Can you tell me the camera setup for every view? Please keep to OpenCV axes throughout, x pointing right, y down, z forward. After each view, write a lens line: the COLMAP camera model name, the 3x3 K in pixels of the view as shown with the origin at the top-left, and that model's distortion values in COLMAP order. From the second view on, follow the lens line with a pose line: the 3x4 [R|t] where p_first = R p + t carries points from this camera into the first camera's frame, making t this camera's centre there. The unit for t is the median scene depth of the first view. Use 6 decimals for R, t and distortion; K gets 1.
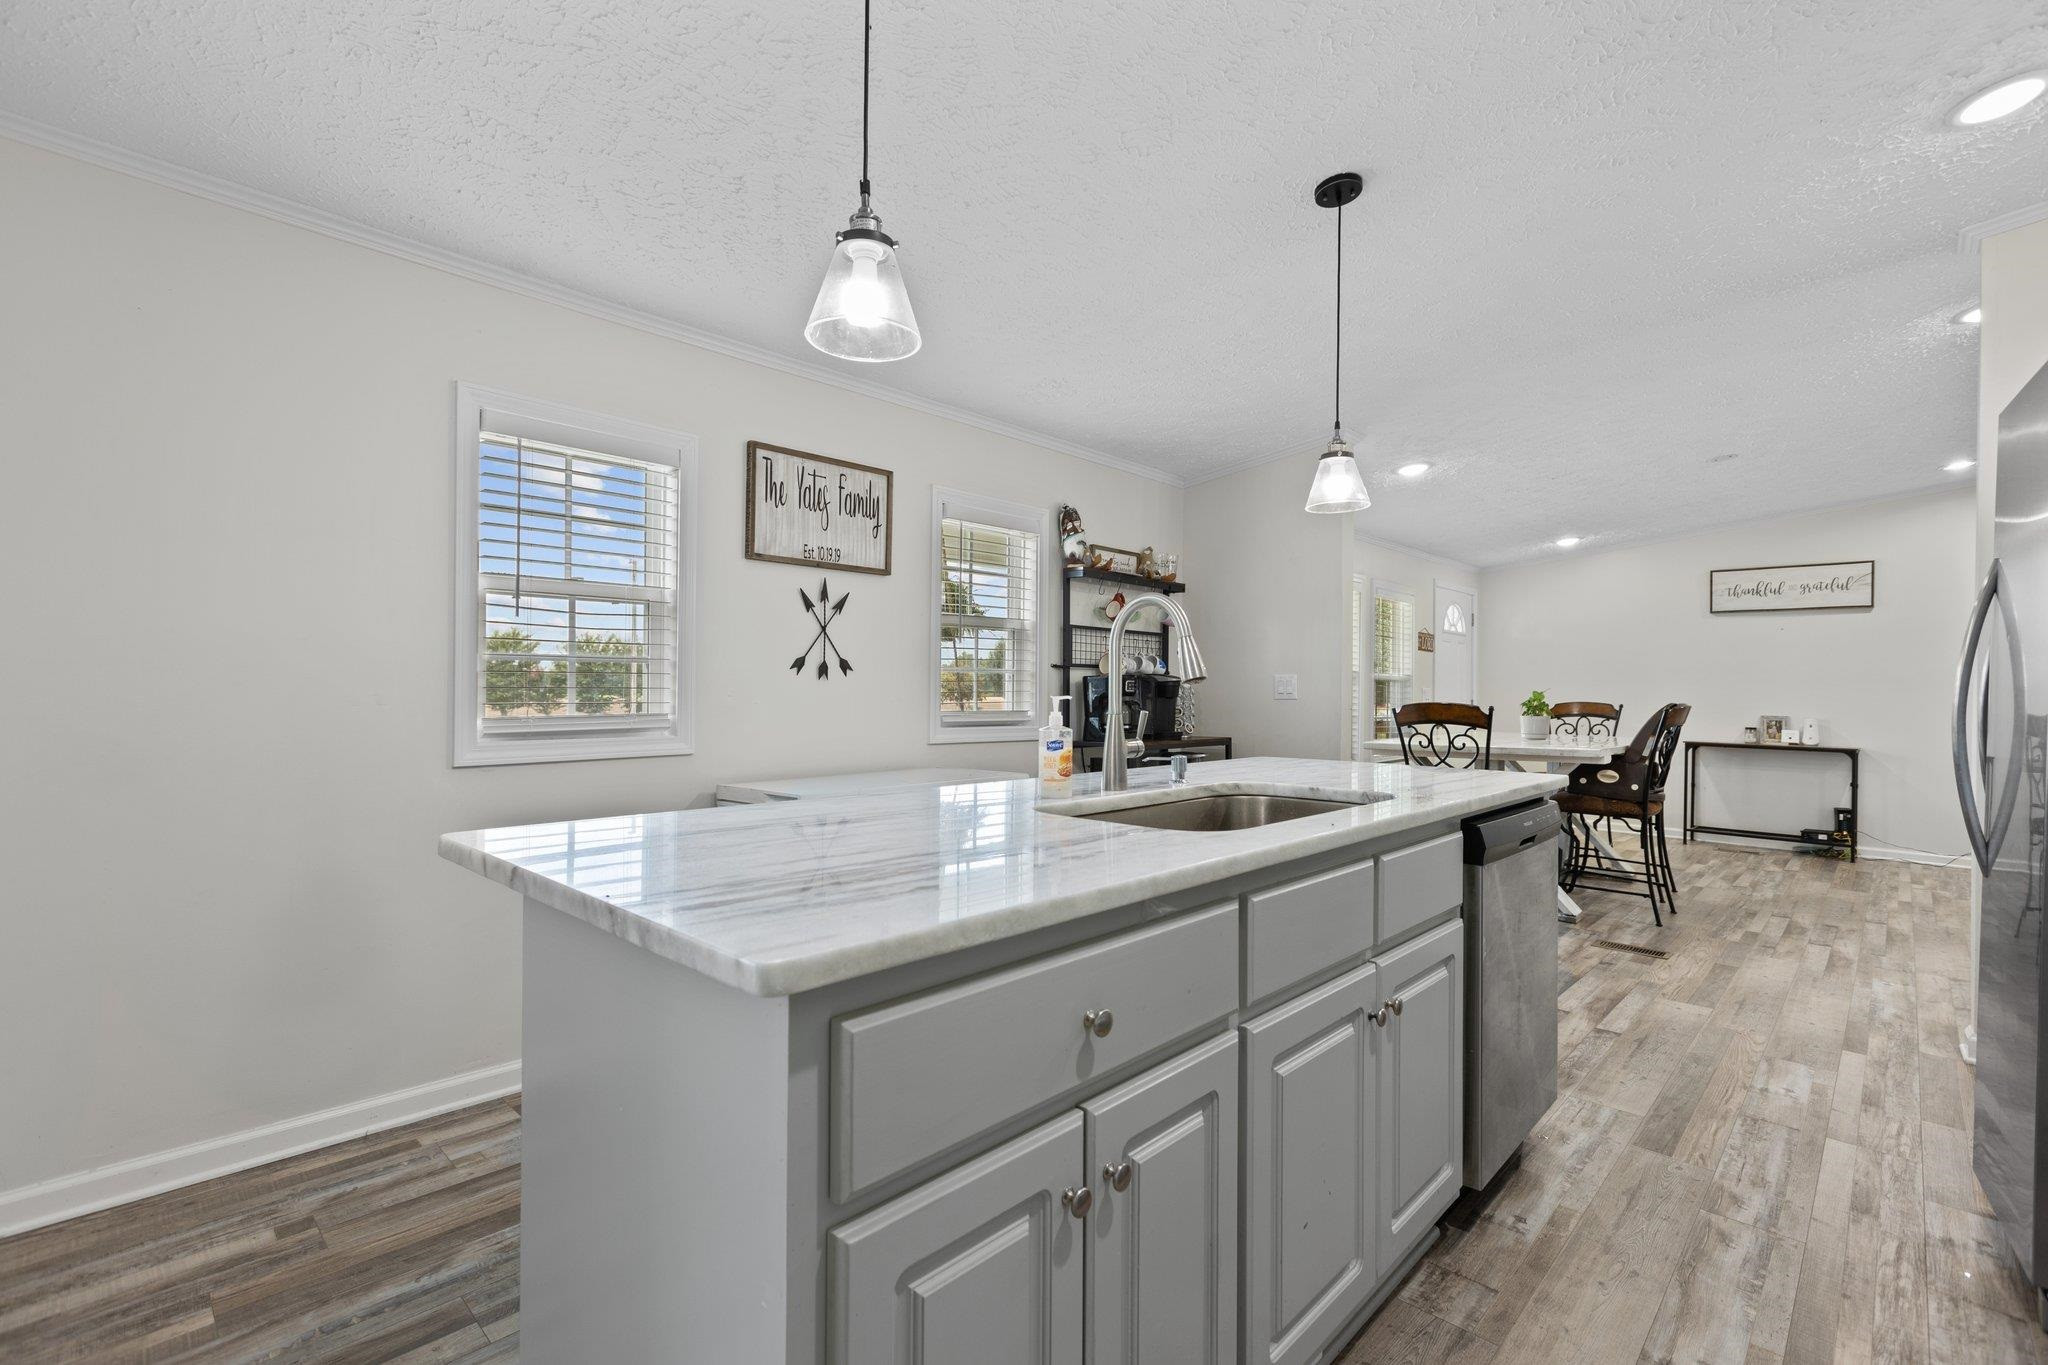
lens RADIAL K [[912.1, 0, 1021.4], [0, 912.1, 686.8], [0, 0, 1]] dist [0.001353, -0.000994]
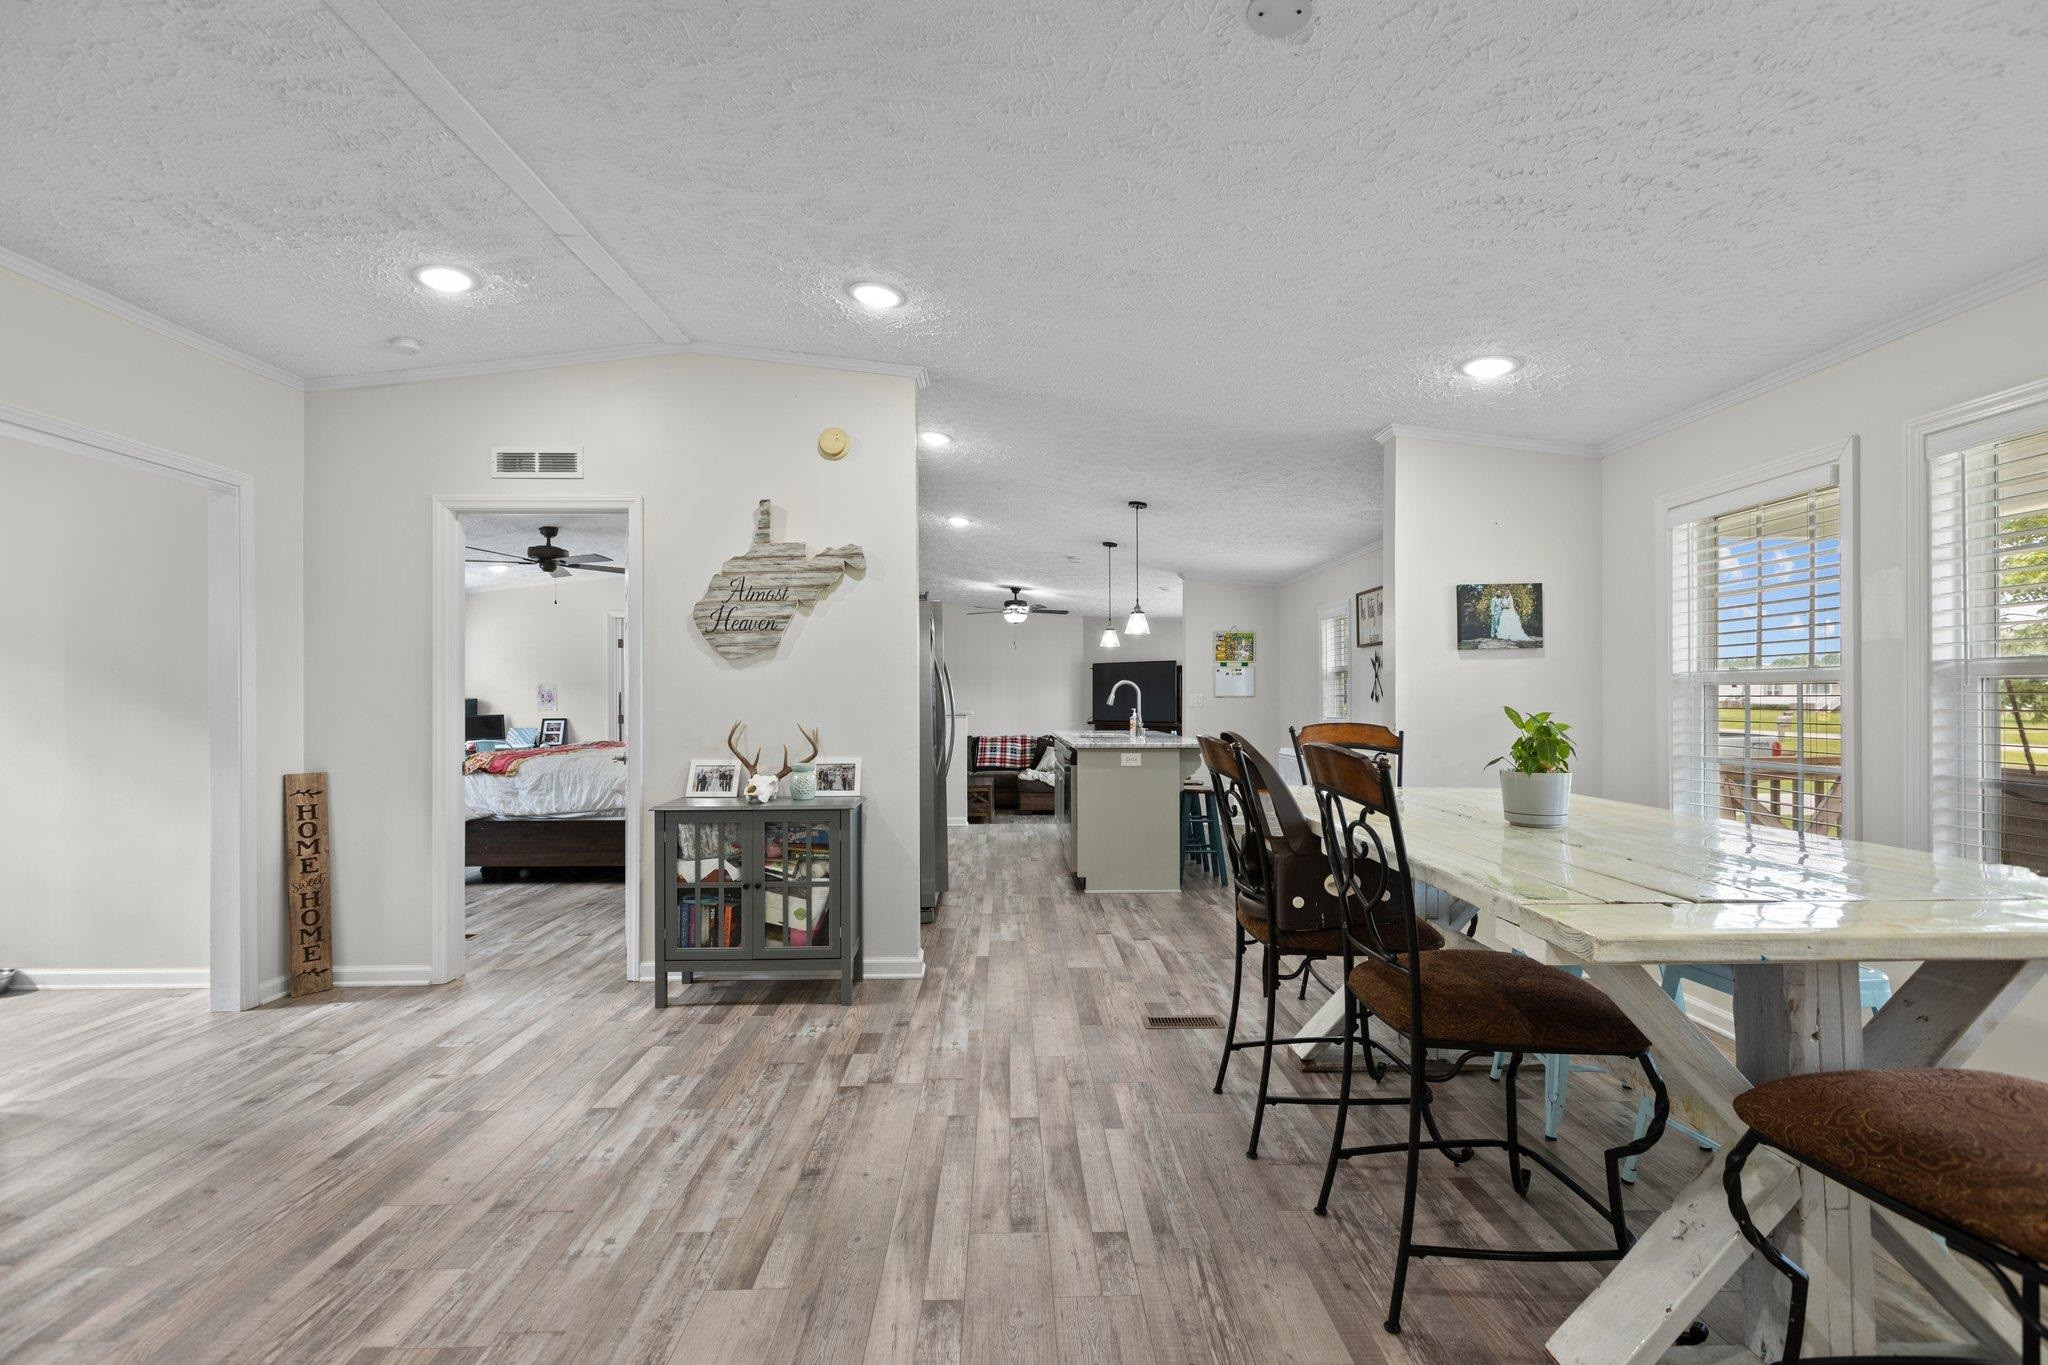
lens RADIAL K [[903.6, 0, 1025.2], [0, 903.6, 690.2], [0, 0, 1]] dist [0.002040, -0.000313]
pose [[-0.705508, -0.015879, -0.708524, 1.597121], [-0.002544, 0.999799, -0.019873, 0.005291], [0.708697, -0.012218, -0.705407, 1.746284]]
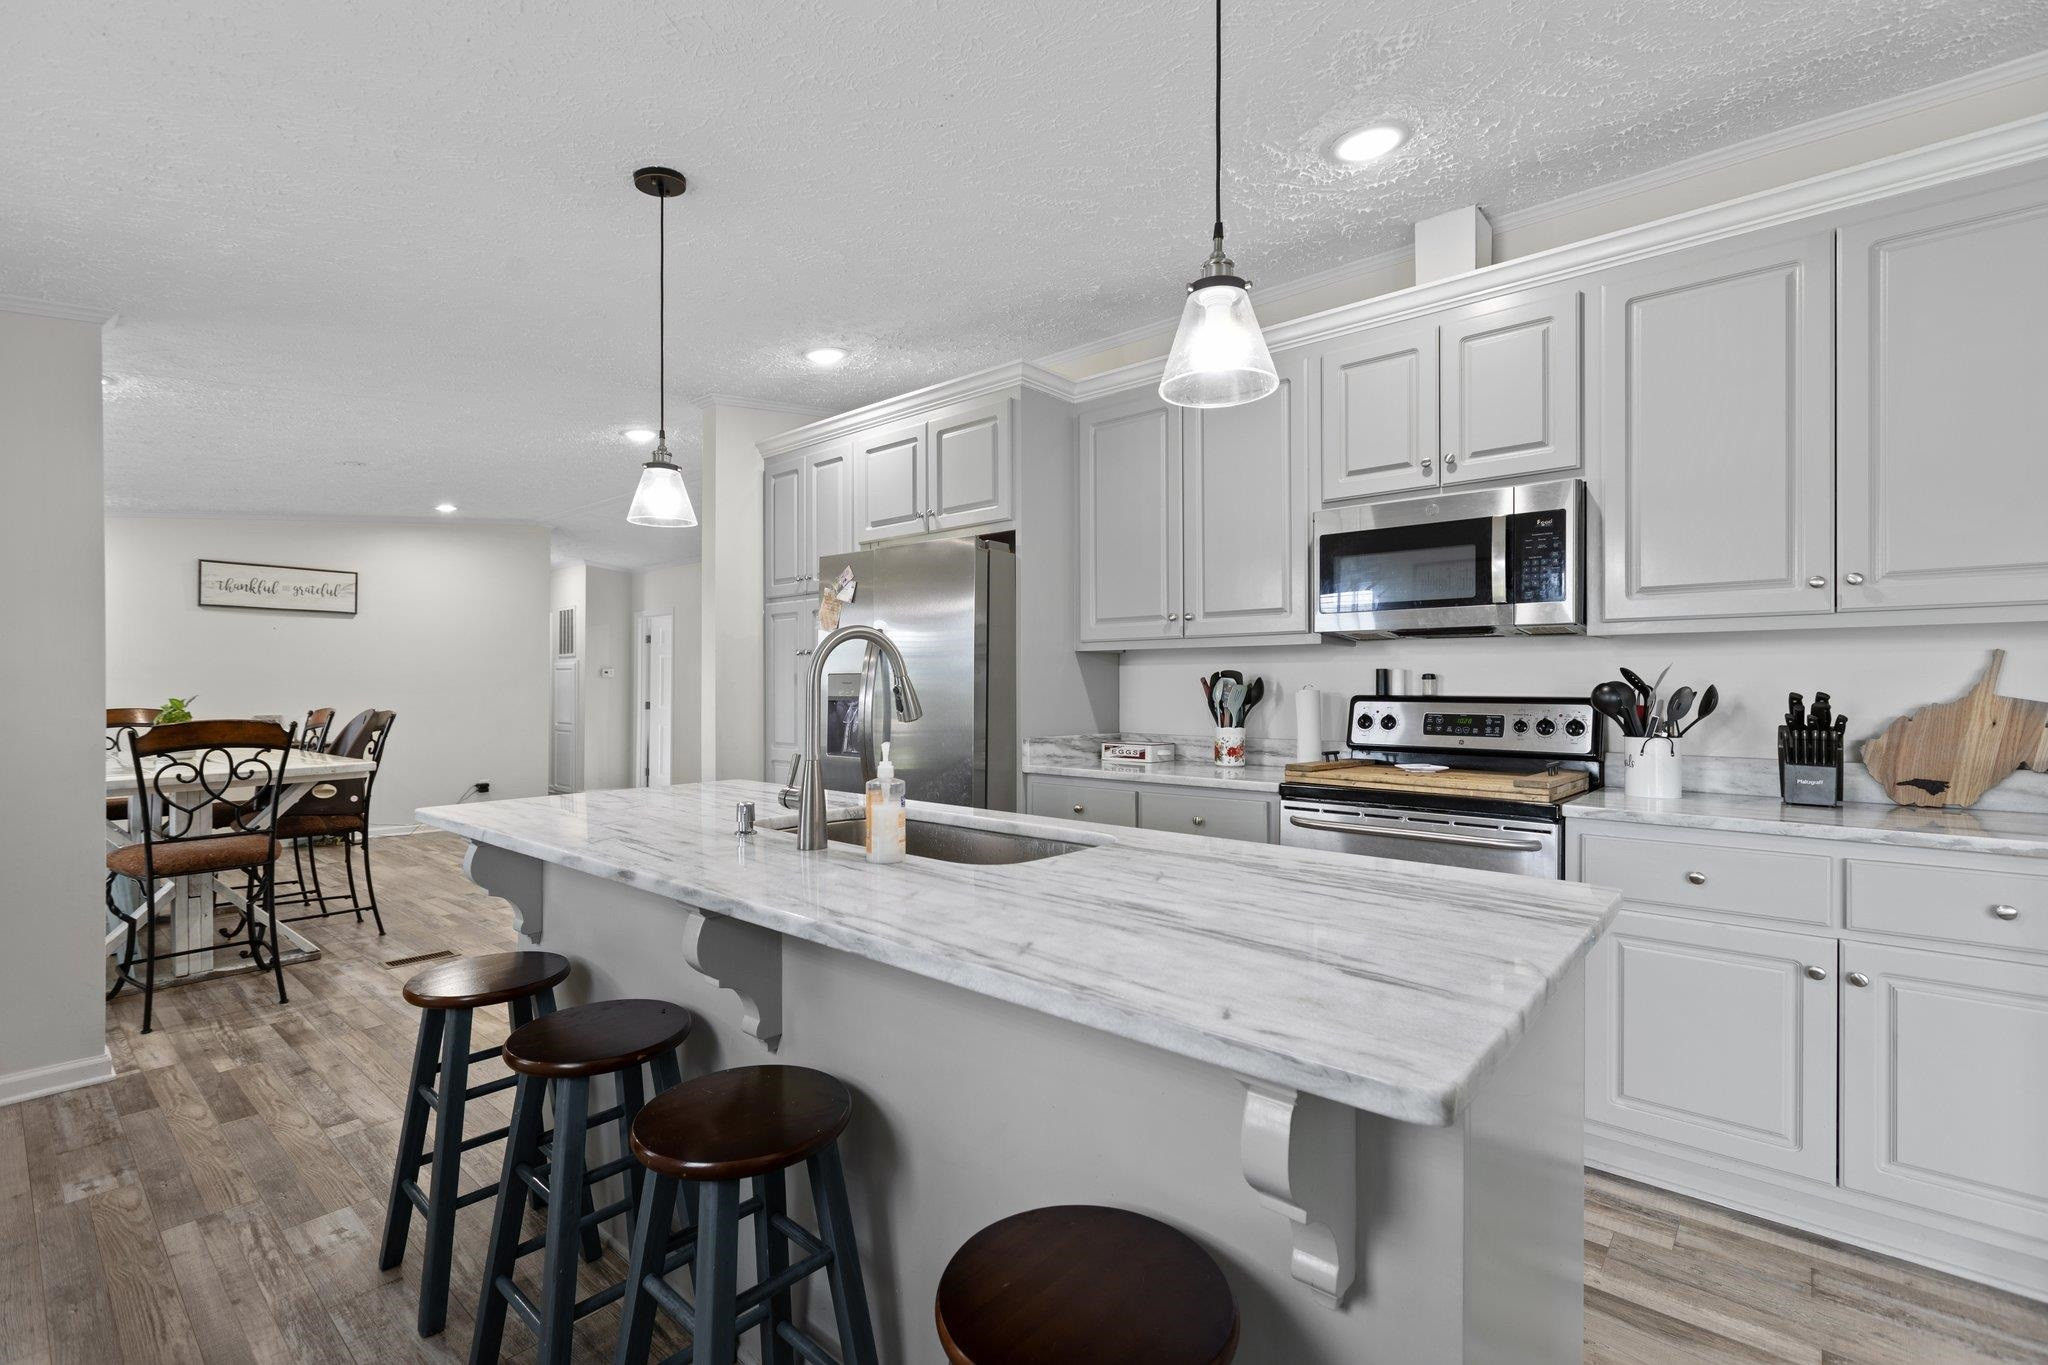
lens RADIAL K [[912.1, 0, 1021.4], [0, 912.1, 686.8], [0, 0, 1]] dist [0.001353, -0.000994]
pose [[-0.055898, -0.010734, 0.998379, -0.425195], [-0.004281, 0.999936, 0.010511, -0.026799], [-0.998427, -0.003687, -0.055941, 0.473041]]
